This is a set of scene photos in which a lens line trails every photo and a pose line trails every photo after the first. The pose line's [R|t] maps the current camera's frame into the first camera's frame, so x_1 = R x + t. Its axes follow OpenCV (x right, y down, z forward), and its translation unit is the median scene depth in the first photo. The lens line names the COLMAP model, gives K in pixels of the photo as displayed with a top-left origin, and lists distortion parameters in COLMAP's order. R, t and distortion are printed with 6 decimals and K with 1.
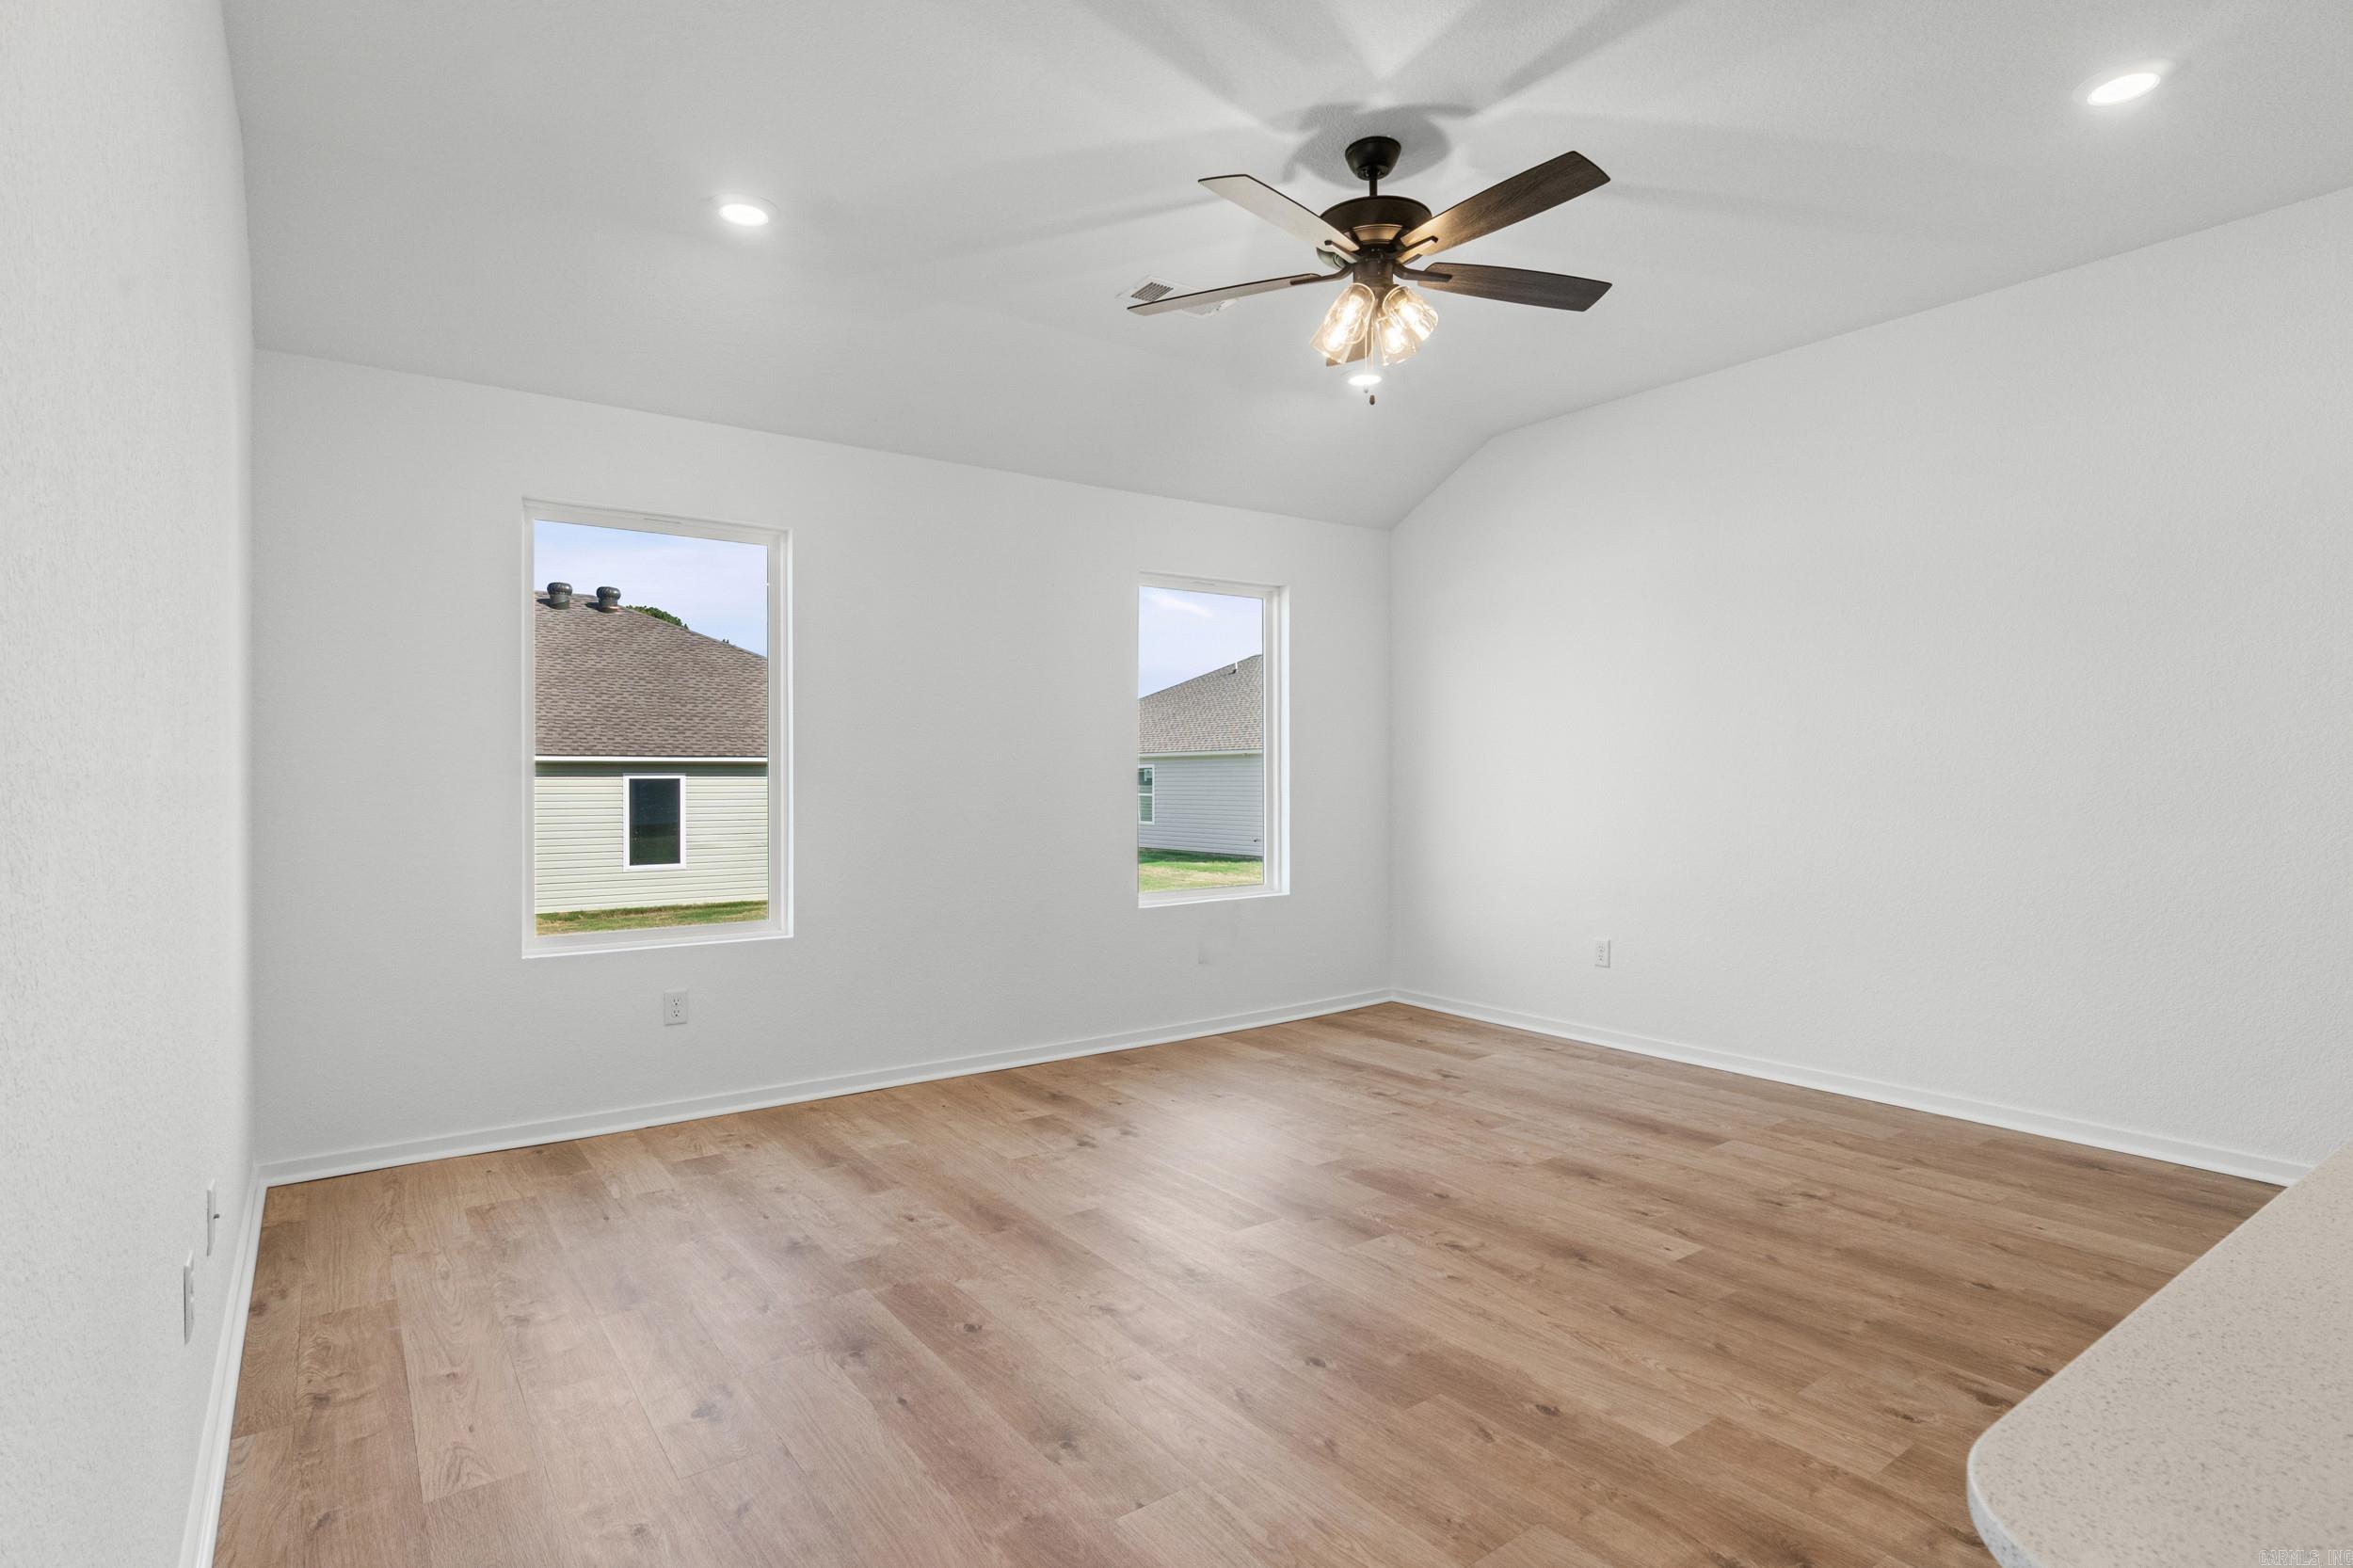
lens RADIAL K [[1177.3, 0, 1166.0], [0, 1177.3, 803.0], [0, 0, 1]] dist [-0.005201, 0.000070]
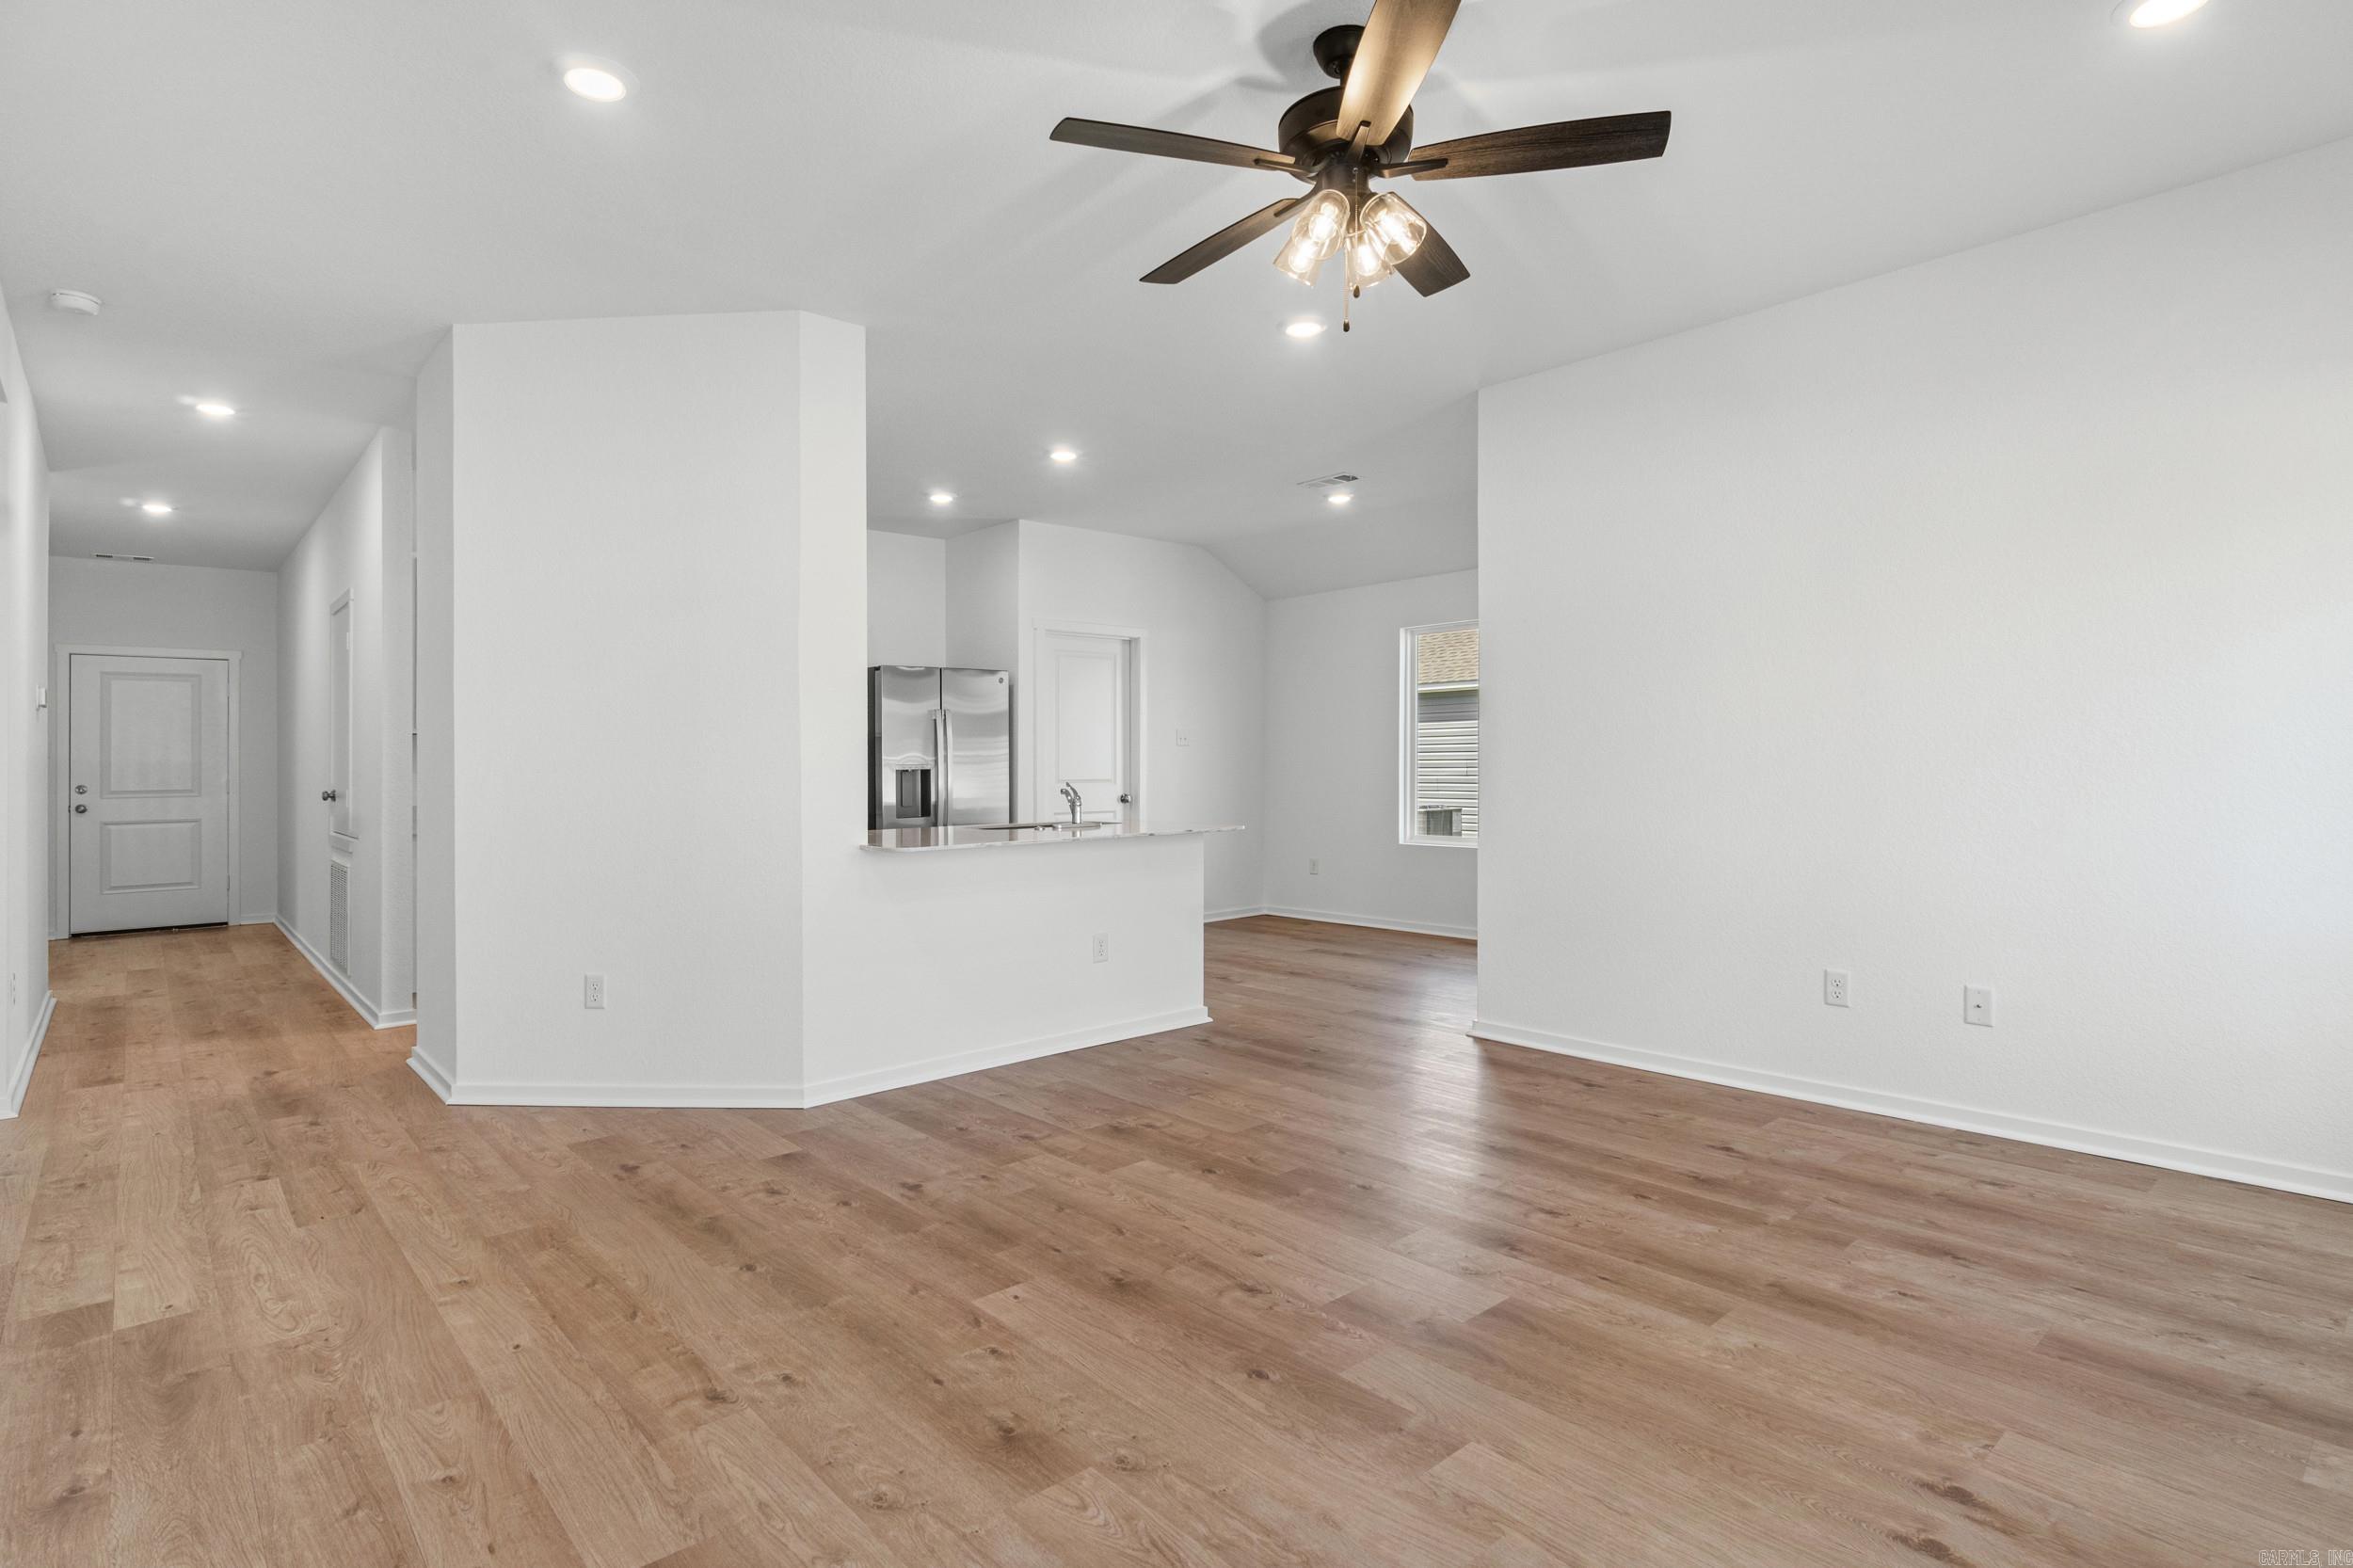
lens RADIAL K [[1187.0, 0, 1150.1], [0, 1187.0, 754.1], [0, 0, 1]] dist [-0.006589, 0.000447]
pose [[-0.995493, 0.017124, -0.093281, 0.351874], [0.016079, 0.999799, 0.011936, -0.036299], [0.093467, 0.010382, -0.995568, 1.662545]]
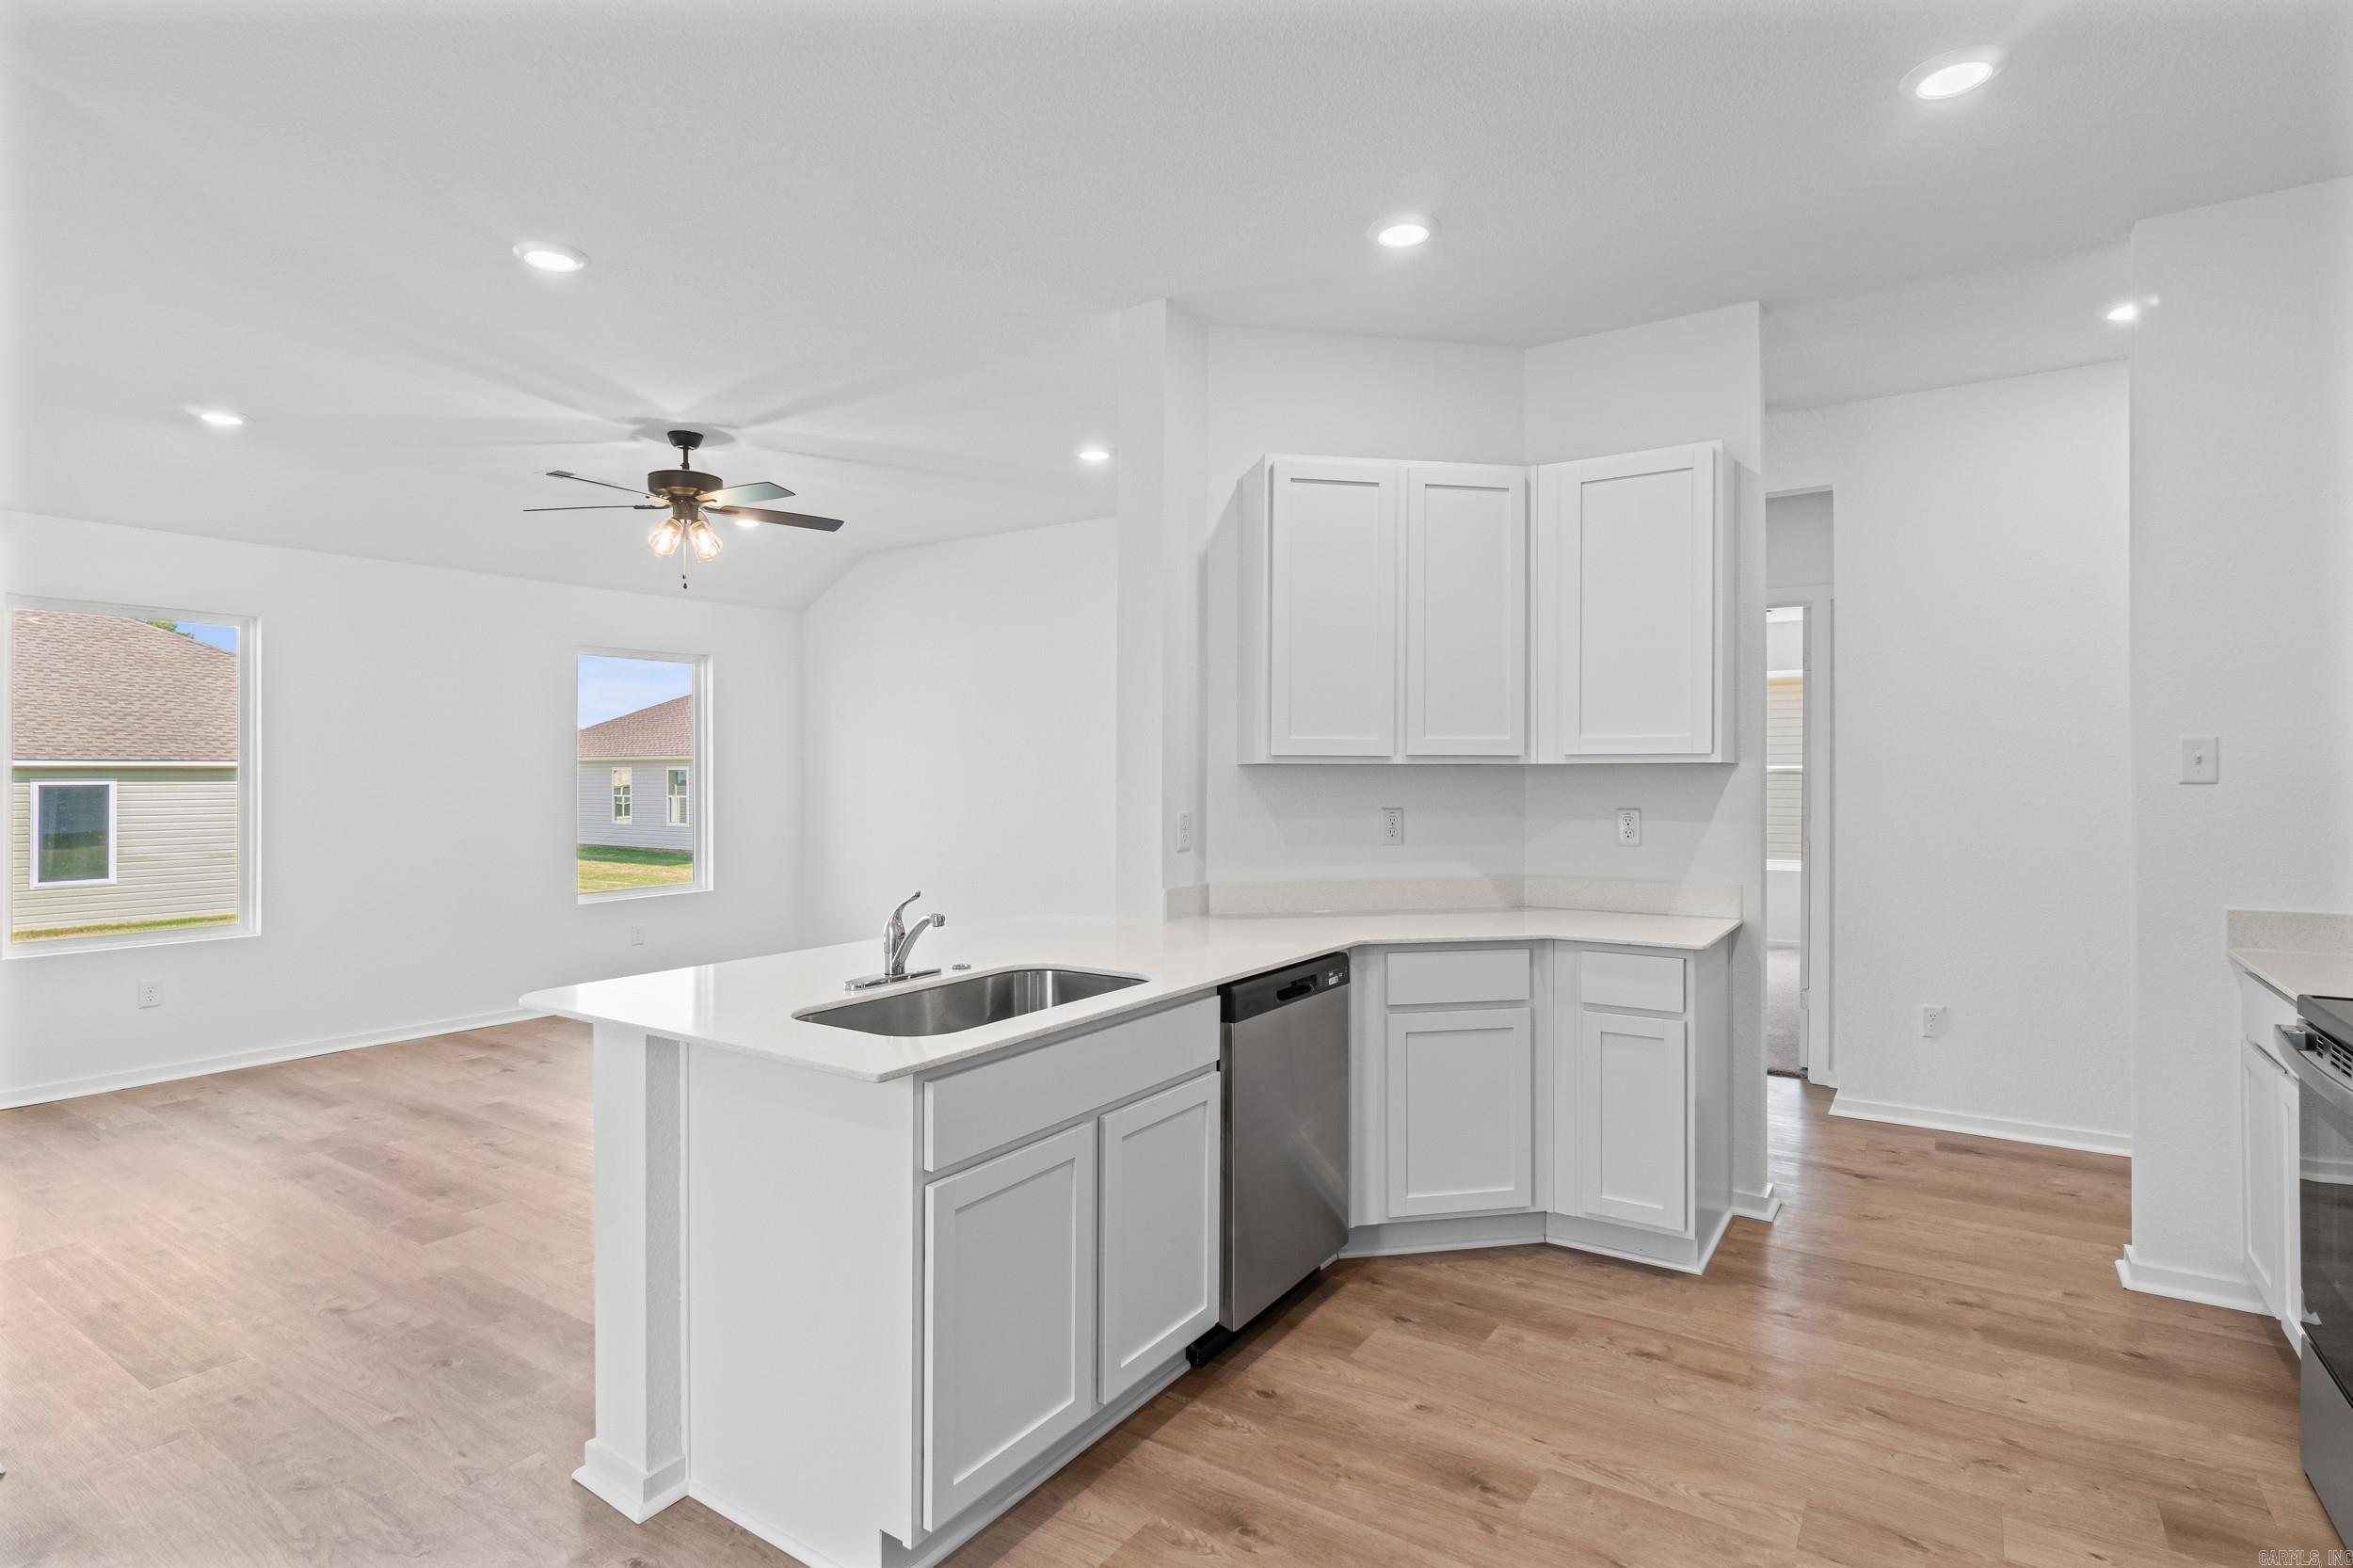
lens RADIAL K [[1168.2, 0, 1161.9], [0, 1168.2, 787.5], [0, 0, 1]] dist [-0.008814, 0.000657]
pose [[0.937798, -0.000258, 0.347180, 0.208553], [0.003718, 0.999950, -0.009300, -0.039470], [-0.347161, 0.010012, 0.937752, -0.671629]]
